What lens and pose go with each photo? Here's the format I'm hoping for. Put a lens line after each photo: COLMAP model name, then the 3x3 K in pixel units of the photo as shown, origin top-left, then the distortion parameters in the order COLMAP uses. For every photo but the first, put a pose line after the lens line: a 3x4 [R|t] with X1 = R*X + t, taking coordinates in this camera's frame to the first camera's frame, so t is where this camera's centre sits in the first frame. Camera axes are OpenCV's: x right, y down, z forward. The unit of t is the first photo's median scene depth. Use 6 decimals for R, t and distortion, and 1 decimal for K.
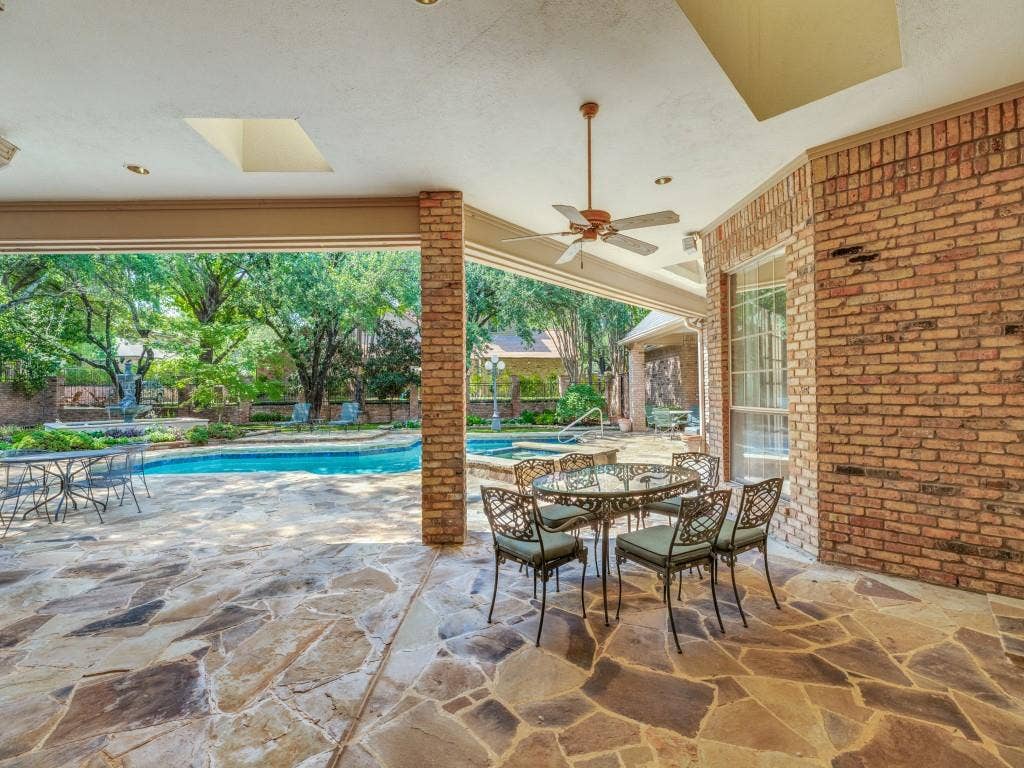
lens RADIAL K [[461.3, 0, 512.3], [0, 461.3, 384.2], [0, 0, 1]] dist [0.003667, 0.000641]
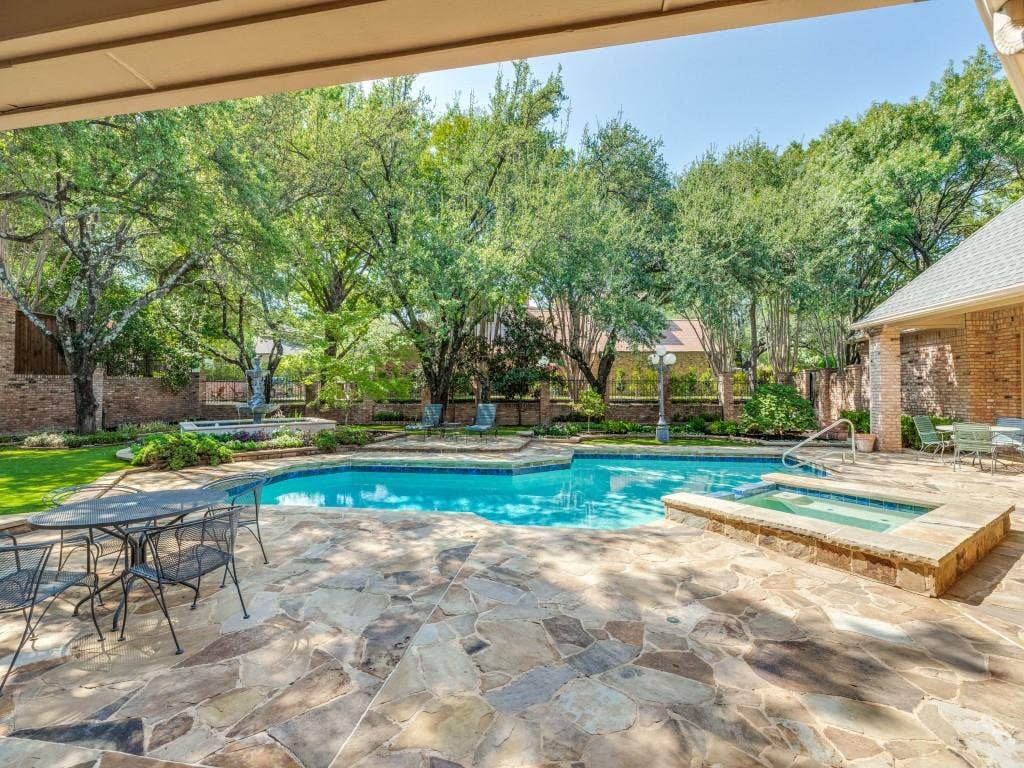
lens RADIAL K [[461.3, 0, 511.8], [0, 461.3, 382.1], [0, 0, 1]] dist [0.003667, 0.000641]
pose [[0.979274, 0.005317, -0.202472, -0.121697], [-0.004583, 0.999981, 0.004092, -0.003040], [0.202490, -0.003079, 0.979280, 0.166099]]
